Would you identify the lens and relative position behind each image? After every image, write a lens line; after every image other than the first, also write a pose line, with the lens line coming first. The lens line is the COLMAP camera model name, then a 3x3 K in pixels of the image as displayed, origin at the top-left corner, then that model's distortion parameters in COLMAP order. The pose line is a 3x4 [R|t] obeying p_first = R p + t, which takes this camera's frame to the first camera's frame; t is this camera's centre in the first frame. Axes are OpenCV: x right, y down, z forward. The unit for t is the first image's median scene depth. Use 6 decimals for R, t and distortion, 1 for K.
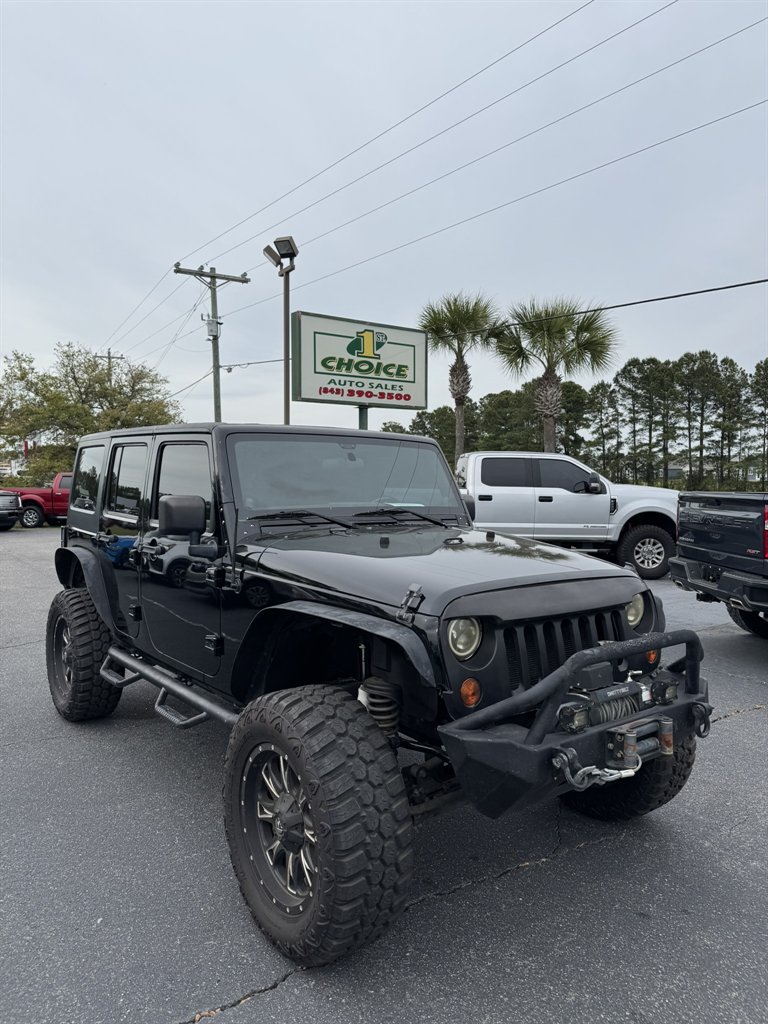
lens RADIAL K [[729.2, 0, 400.6], [0, 729.2, 523.2], [0, 0, 1]] dist [0.020817, -0.027191]
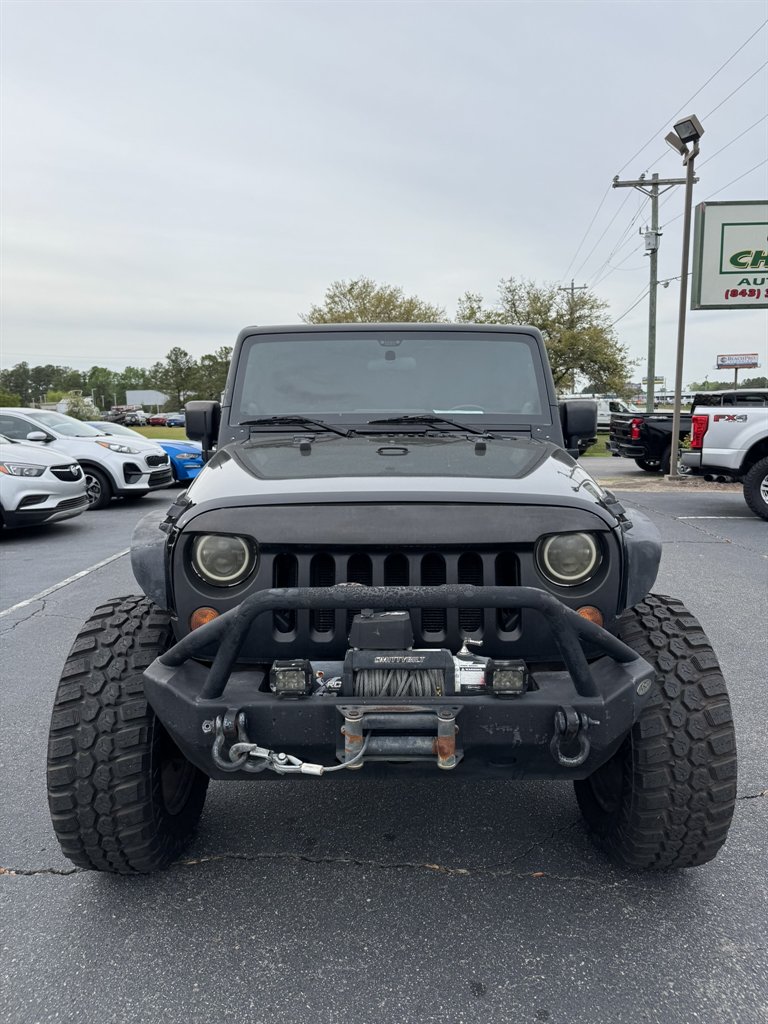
lens RADIAL K [[729.2, 0, 387.8], [0, 729.2, 510.5], [0, 0, 1]] dist [0.020817, -0.027191]
pose [[0.781908, 0.063837, -0.620116, 0.122890], [-0.016989, 0.996556, 0.081168, 0.005631], [0.623162, -0.052931, 0.780300, 0.079790]]
